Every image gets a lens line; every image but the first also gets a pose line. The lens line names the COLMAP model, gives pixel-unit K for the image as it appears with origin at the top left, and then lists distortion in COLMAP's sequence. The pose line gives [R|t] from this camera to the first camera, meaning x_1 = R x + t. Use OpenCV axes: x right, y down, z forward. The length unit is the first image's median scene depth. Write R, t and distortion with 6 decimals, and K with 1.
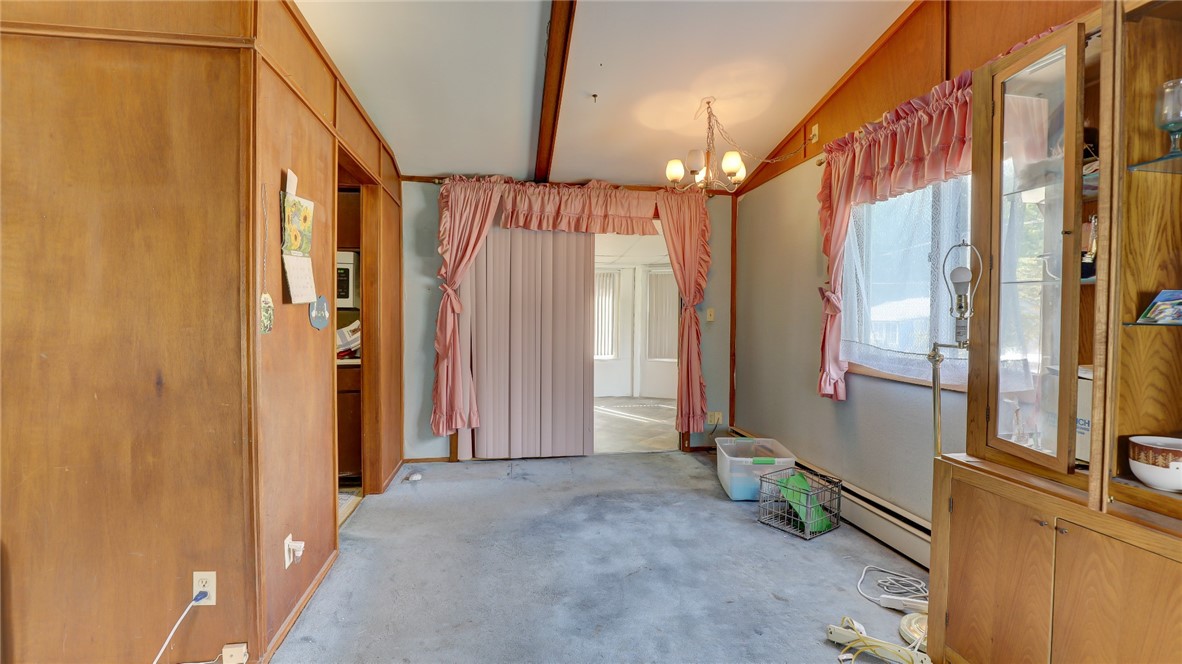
lens RADIAL K [[541.5, 0, 594.7], [0, 541.5, 328.0], [0, 0, 1]] dist [-0.025285, 0.004162]
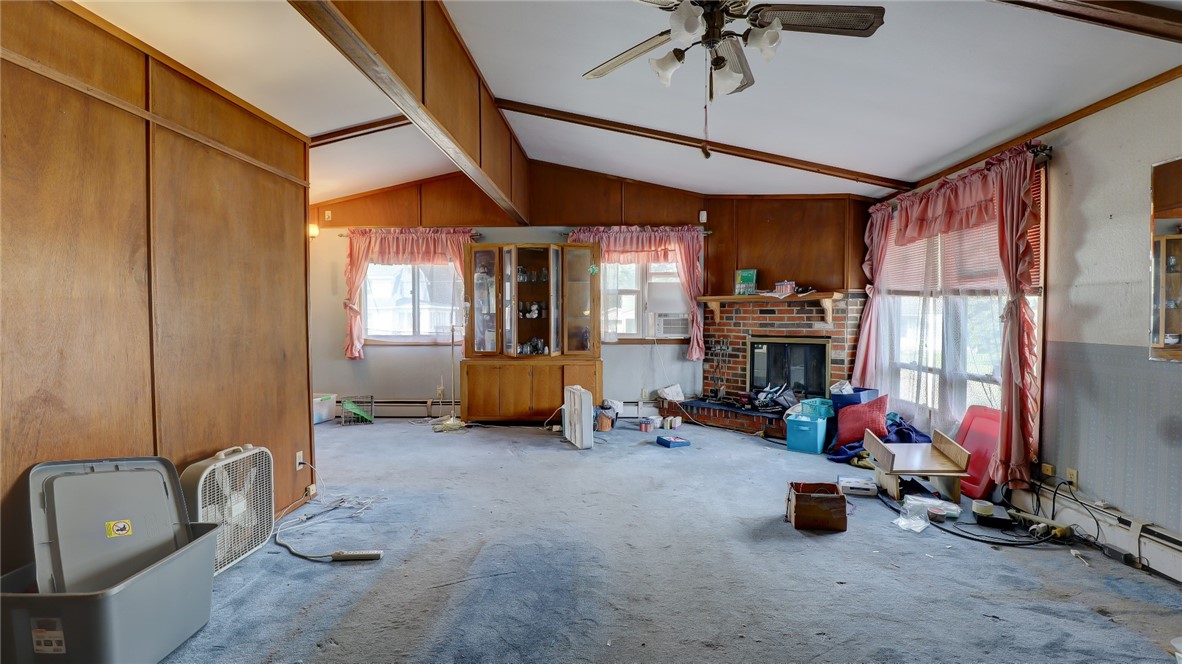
lens RADIAL K [[541.5, 0, 596.9], [0, 541.5, 332.9], [0, 0, 1]] dist [-0.025285, 0.004162]
pose [[0.196450, -0.038342, 0.979764, -1.589016], [0.027557, 0.999056, 0.033571, -0.006450], [-0.980127, 0.020405, 0.197321, -0.301223]]
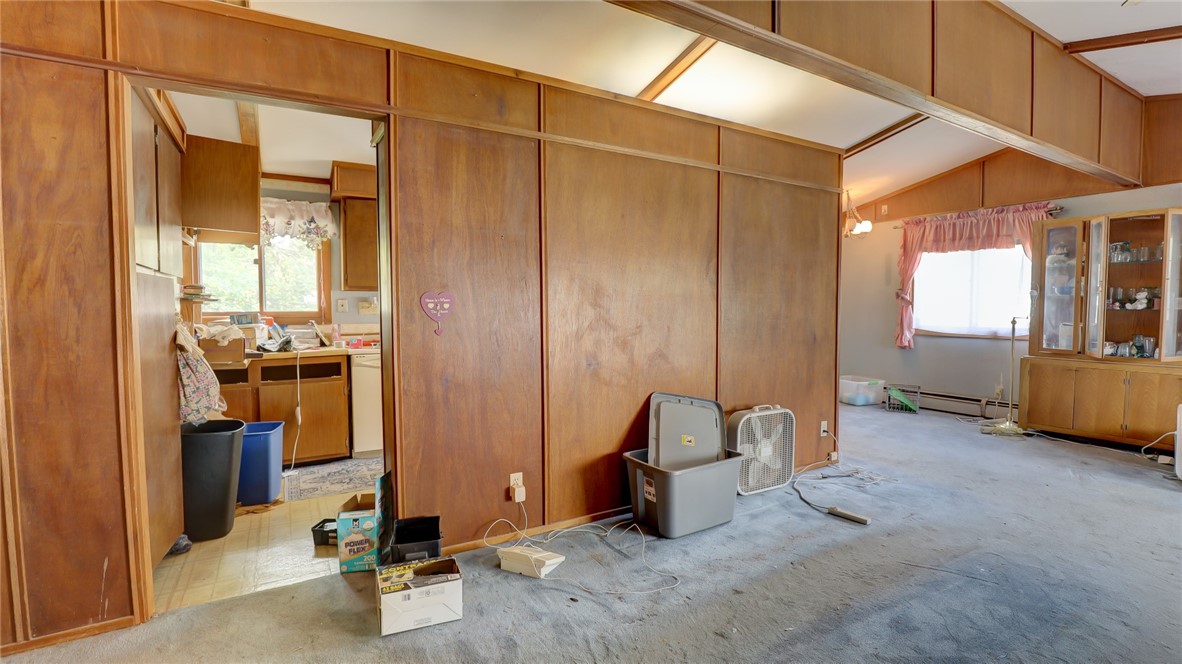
lens RADIAL K [[541.5, 0, 608.8], [0, 541.5, 330.4], [0, 0, 1]] dist [-0.025285, 0.004162]
pose [[0.926388, -0.023324, 0.375848, -1.606022], [0.014921, 0.999570, 0.025254, -0.001466], [-0.376275, -0.017787, 0.926337, -0.515533]]
